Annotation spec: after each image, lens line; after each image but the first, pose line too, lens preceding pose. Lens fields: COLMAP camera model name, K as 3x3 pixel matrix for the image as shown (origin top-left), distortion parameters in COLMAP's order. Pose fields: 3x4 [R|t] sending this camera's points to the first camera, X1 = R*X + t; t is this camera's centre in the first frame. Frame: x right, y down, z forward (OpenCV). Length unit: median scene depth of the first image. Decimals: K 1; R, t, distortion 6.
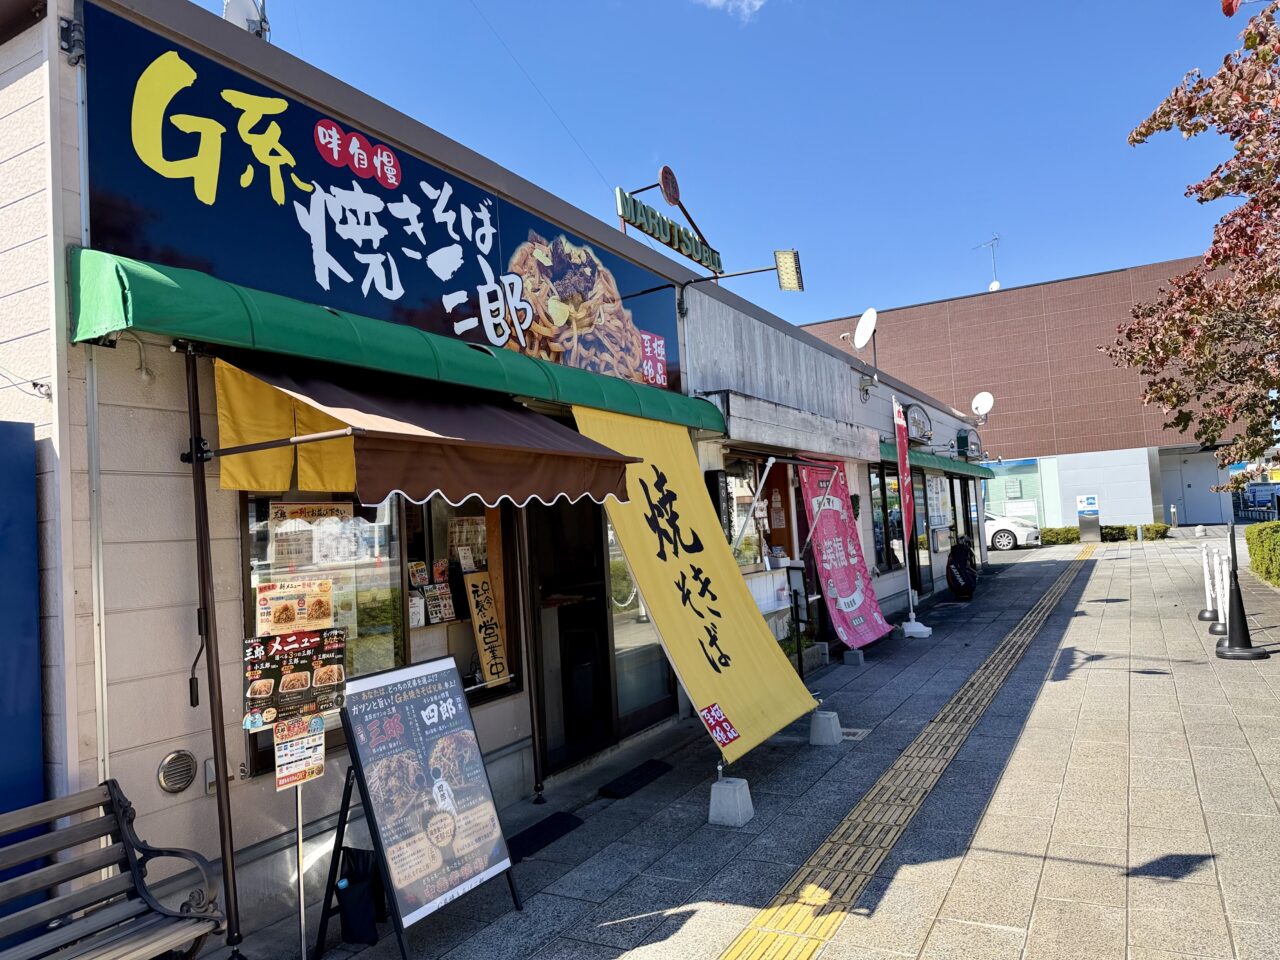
lens RADIAL K [[896.7, 0, 649.7], [0, 896.7, 483.5], [0, 0, 1]] dist [0.189860, -0.346311]
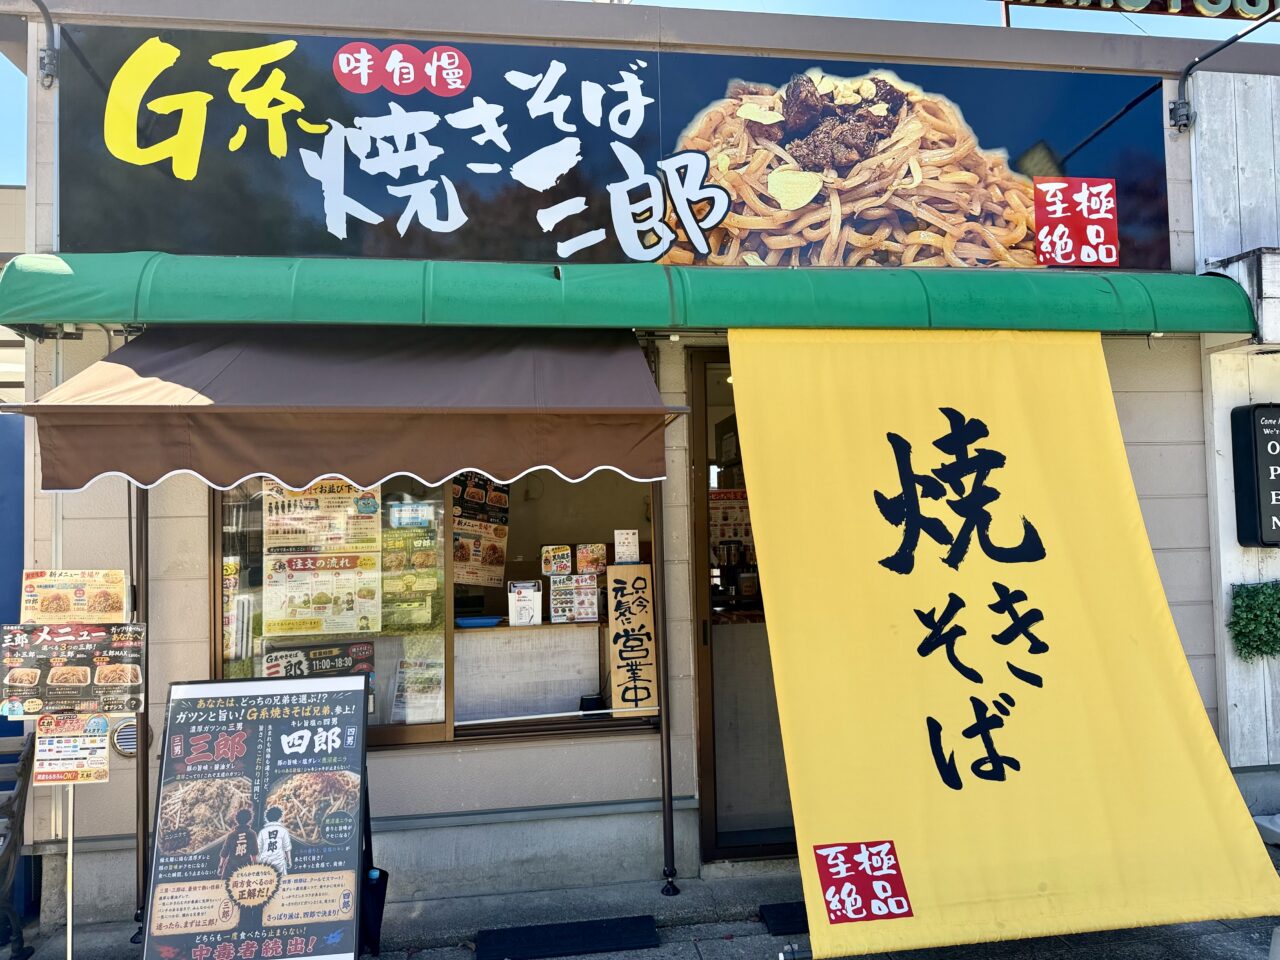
lens RADIAL K [[900.4, 0, 646.1], [0, 900.4, 482.8], [0, 0, 1]] dist [0.067986, -0.092736]
pose [[0.587595, 0.018539, -0.808943, 0.449589], [0.028569, 0.998639, 0.043638, -0.003838], [0.808651, -0.048752, 0.586266, 0.590892]]
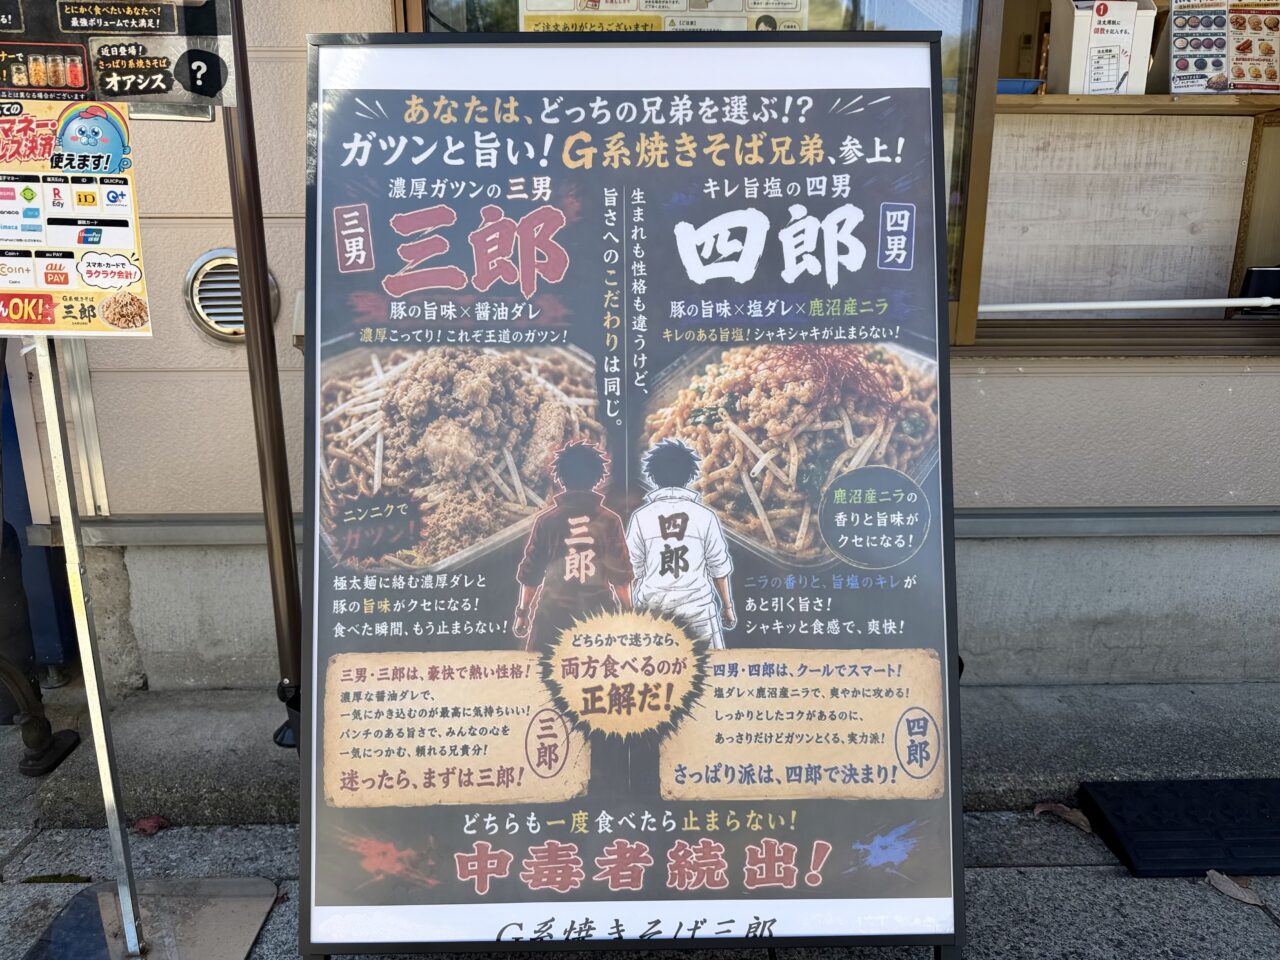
lens RADIAL K [[900.4, 0, 646.1], [0, 900.4, 482.8], [0, 0, 1]] dist [0.067986, -0.092736]
pose [[0.480805, 0.274265, -0.832830, -0.020112], [0.019192, 0.946302, 0.322714, 0.175816], [0.876618, -0.171146, 0.449723, 0.645305]]
